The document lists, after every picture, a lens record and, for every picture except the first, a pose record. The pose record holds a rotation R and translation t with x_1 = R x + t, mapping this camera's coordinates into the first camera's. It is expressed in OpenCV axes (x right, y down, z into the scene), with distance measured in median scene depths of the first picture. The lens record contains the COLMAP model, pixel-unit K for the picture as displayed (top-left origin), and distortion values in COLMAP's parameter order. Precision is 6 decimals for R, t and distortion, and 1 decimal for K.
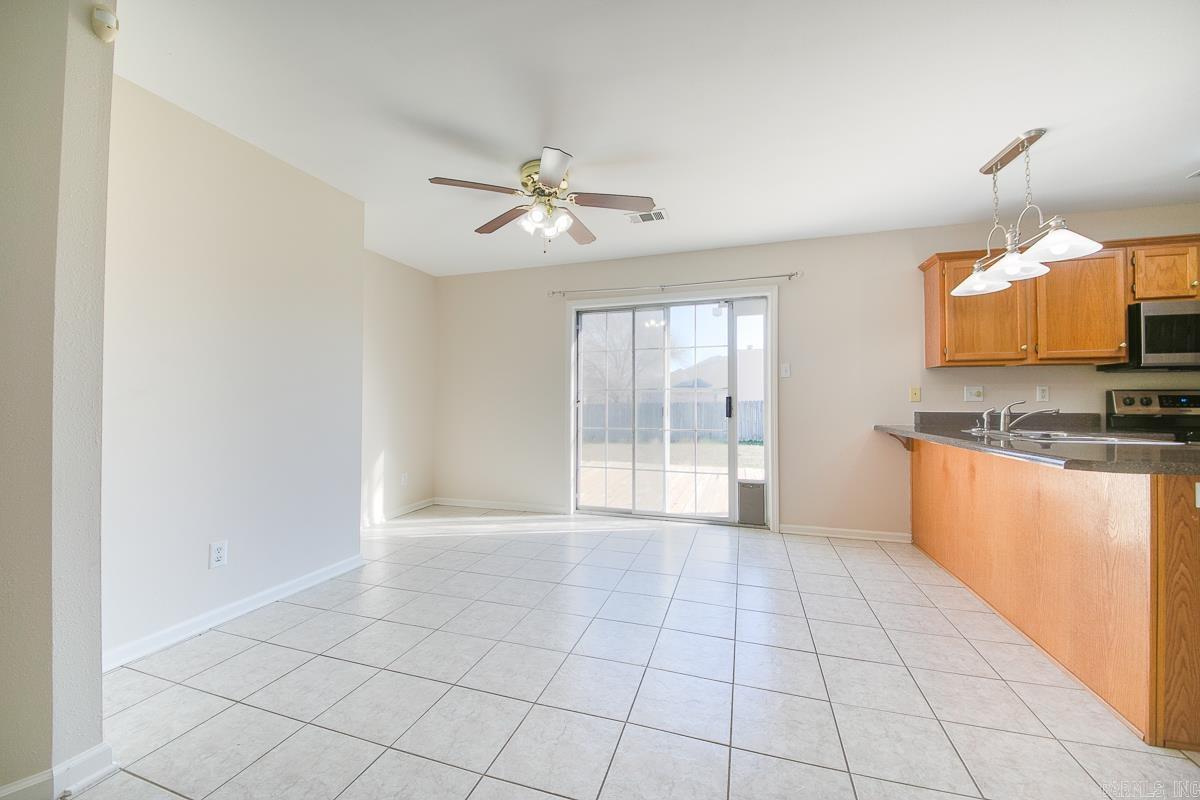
lens RADIAL K [[459.1, 0, 599.9], [0, 459.1, 397.9], [0, 0, 1]] dist [-0.023319, -0.000128]
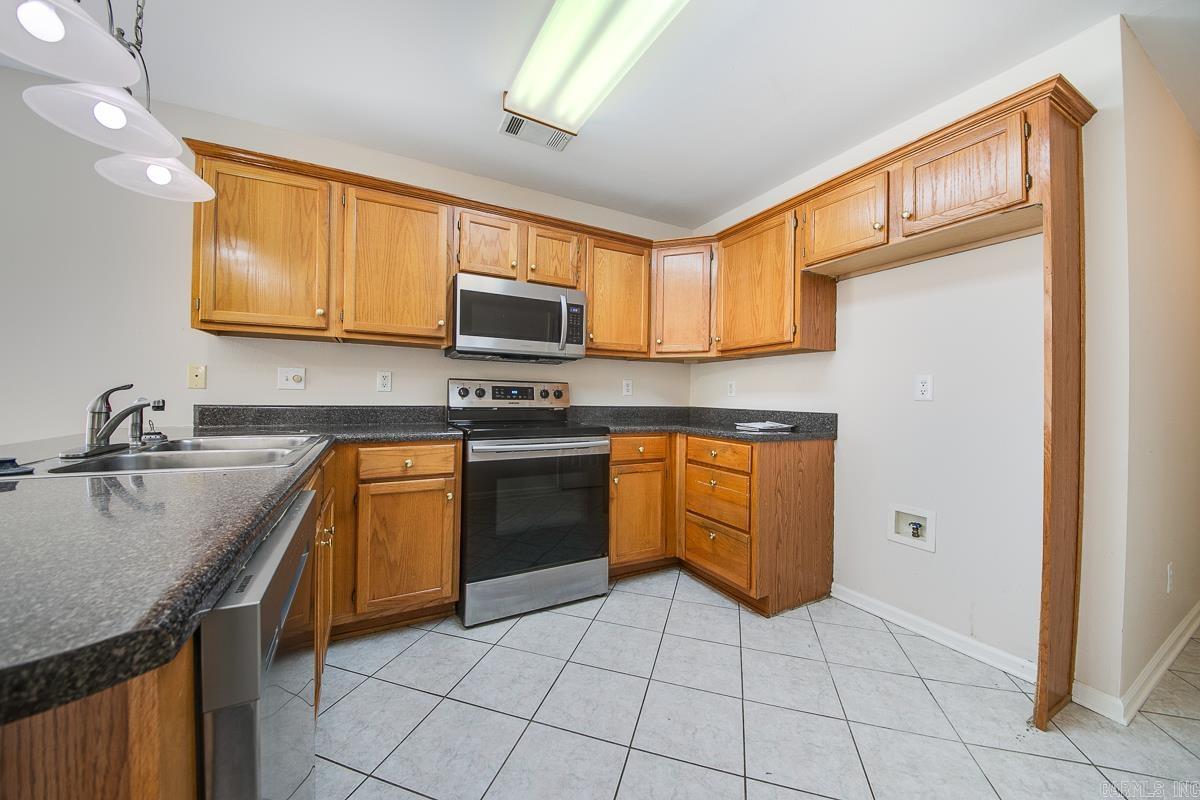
lens RADIAL K [[414.8, 0, 599.8], [0, 414.8, 399.3], [0, 0, 1]] dist [-0.015294, -0.001077]
pose [[0.691704, 0.006914, 0.722148, 0.803816], [-0.022182, 0.999686, 0.011675, 0.005989], [-0.721841, -0.024094, 0.691640, 0.252567]]
